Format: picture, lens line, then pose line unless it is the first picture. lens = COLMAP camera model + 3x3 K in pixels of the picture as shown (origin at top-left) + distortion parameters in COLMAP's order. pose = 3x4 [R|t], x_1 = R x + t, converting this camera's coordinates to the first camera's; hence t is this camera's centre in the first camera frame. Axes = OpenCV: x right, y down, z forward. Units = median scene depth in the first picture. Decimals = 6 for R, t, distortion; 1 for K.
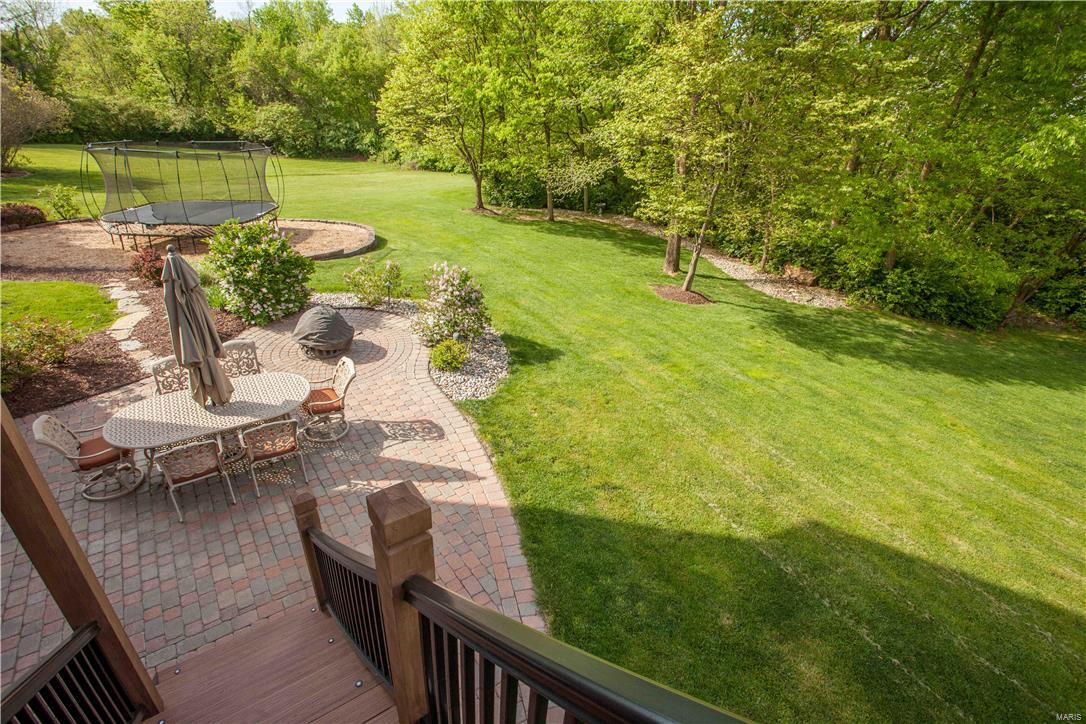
lens RADIAL K [[537.3, 0, 541.8], [0, 537.3, 359.8], [0, 0, 1]] dist [-0.061719, 0.025669]
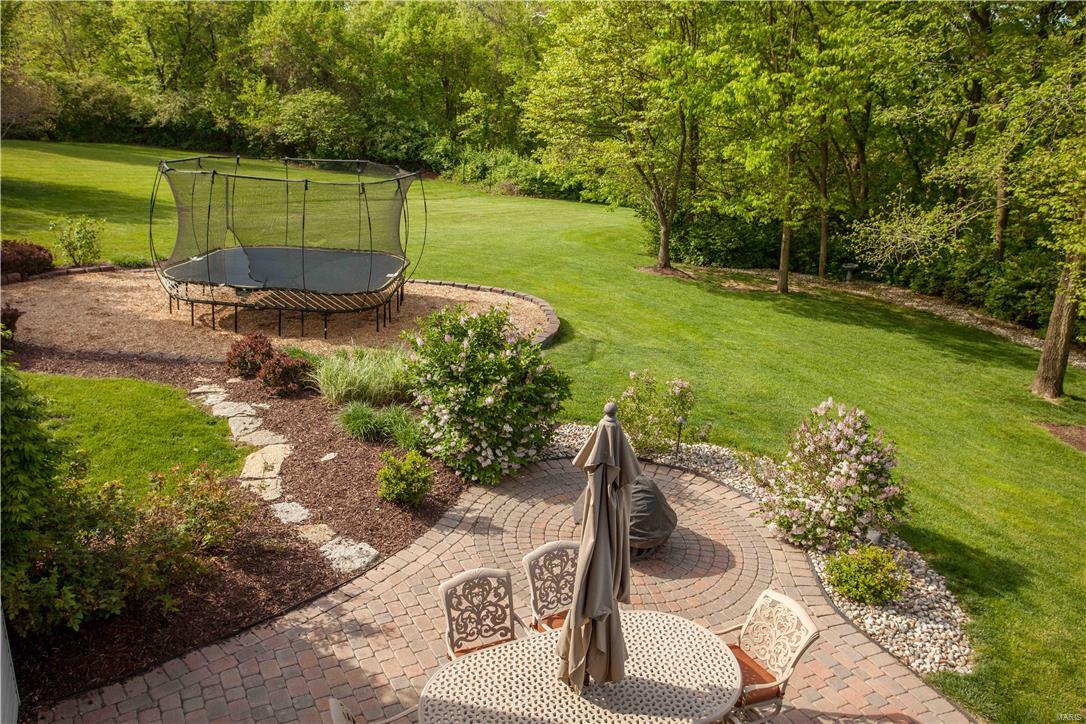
lens RADIAL K [[853.3, 0, 543.0], [0, 853.3, 362.0], [0, 0, 1]] dist [-0.038715, 0.070338]
pose [[0.992237, 0.047643, -0.114876, -0.153520], [-0.063491, 0.988324, -0.138507, -0.030327], [0.106936, 0.144725, 0.983677, 0.025119]]
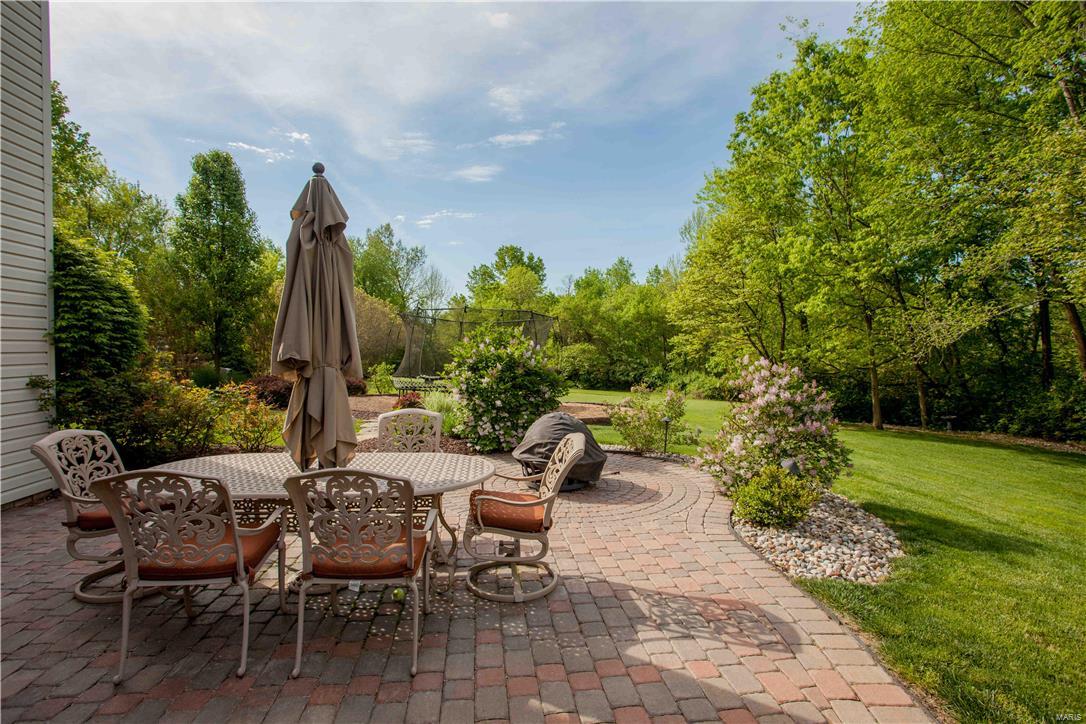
lens RADIAL K [[537.3, 0, 541.8], [0, 537.3, 359.8], [0, 0, 1]] dist [-0.061719, 0.025669]
pose [[0.875978, -0.039571, -0.480724, -0.044061], [-0.178903, 0.898889, -0.399991, 0.041961], [0.447946, 0.436387, 0.780328, 0.167824]]
